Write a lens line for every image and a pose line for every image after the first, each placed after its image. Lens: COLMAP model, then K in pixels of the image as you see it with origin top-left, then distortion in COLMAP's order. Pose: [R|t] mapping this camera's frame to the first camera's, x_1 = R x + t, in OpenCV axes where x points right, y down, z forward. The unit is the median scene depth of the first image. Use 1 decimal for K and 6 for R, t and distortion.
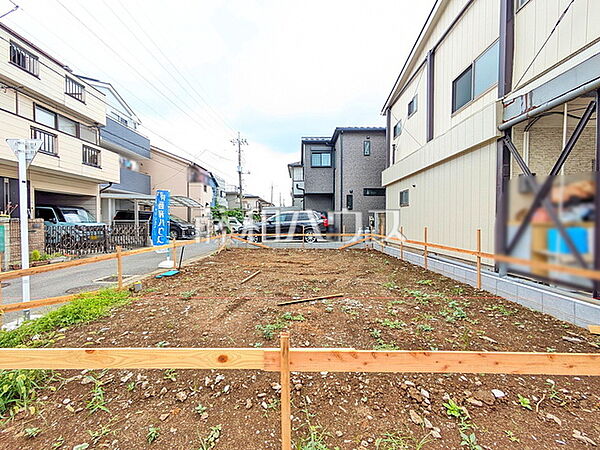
lens RADIAL K [[237.4, 0, 301.1], [0, 237.4, 225.8], [0, 0, 1]] dist [0.000042, 0.000616]
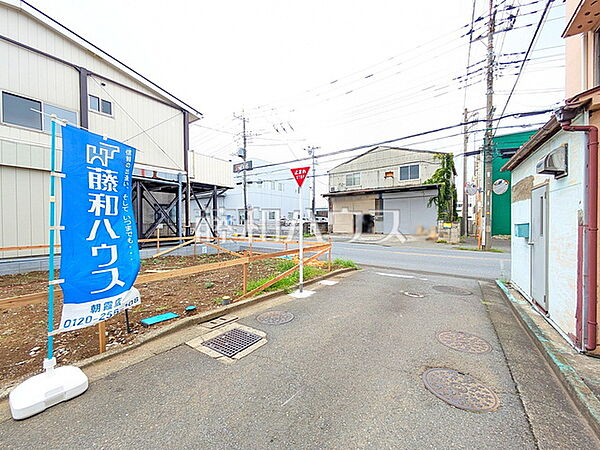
lens RADIAL K [[237.4, 0, 301.1], [0, 237.4, 225.8], [0, 0, 1]] dist [0.000042, 0.000616]
pose [[-0.831987, -0.001948, 0.554792, -0.560433], [0.016085, 0.999489, 0.027631, -0.013748], [-0.554562, 0.031912, -0.831530, 0.629075]]
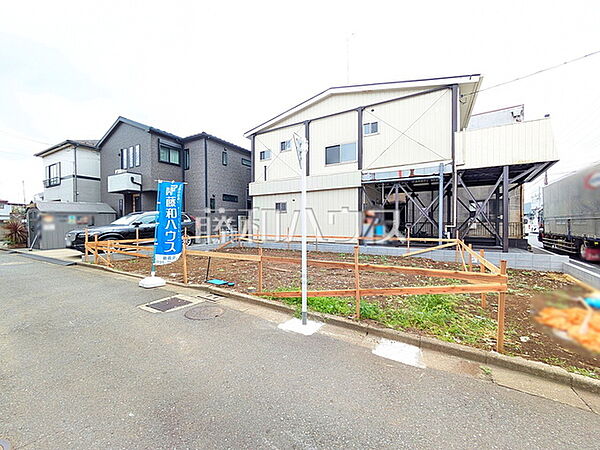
lens RADIAL K [[237.4, 0, 301.1], [0, 237.4, 225.8], [0, 0, 1]] dist [0.000042, 0.000616]
pose [[0.492445, -0.006683, 0.870318, -0.572851], [0.016497, 0.999863, -0.001657, -0.000659], [-0.870187, 0.015173, 0.492487, 0.146156]]
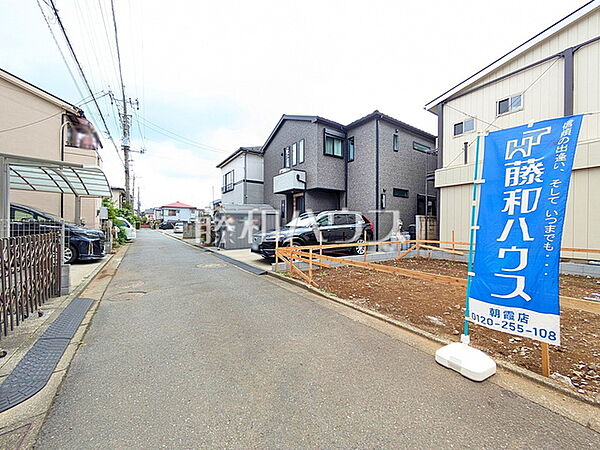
lens RADIAL K [[237.4, 0, 301.1], [0, 237.4, 225.8], [0, 0, 1]] dist [0.000042, 0.000616]
pose [[0.833285, 0.005344, 0.552818, -0.547128], [0.002887, 0.999898, -0.014017, -0.008375], [-0.552836, 0.013277, 0.833184, 0.503585]]
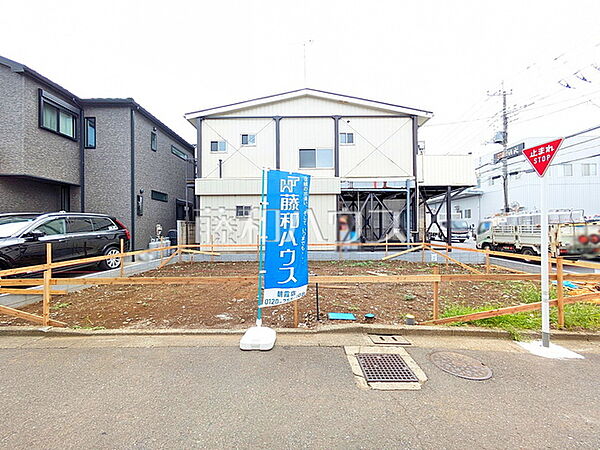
lens RADIAL K [[237.4, 0, 301.1], [0, 237.4, 225.8], [0, 0, 1]] dist [0.000042, 0.000616]
pose [[-0.002355, 0.009415, 0.999953, -0.586005], [0.024596, 0.999654, -0.009354, -0.019222], [-0.999695, 0.024573, -0.002586, 0.545489]]
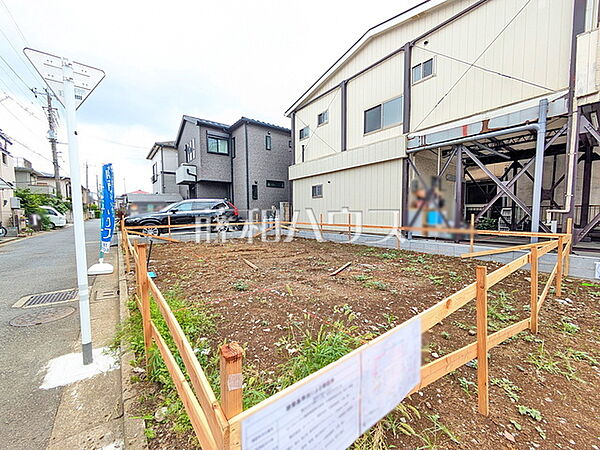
lens RADIAL K [[237.4, 0, 301.1], [0, 237.4, 225.8], [0, 0, 1]] dist [0.000042, 0.000616]
pose [[0.790361, -0.039053, 0.611395, -0.305785], [0.017042, 0.998981, 0.041780, 0.008670], [-0.612404, -0.022601, 0.790222, 0.047679]]
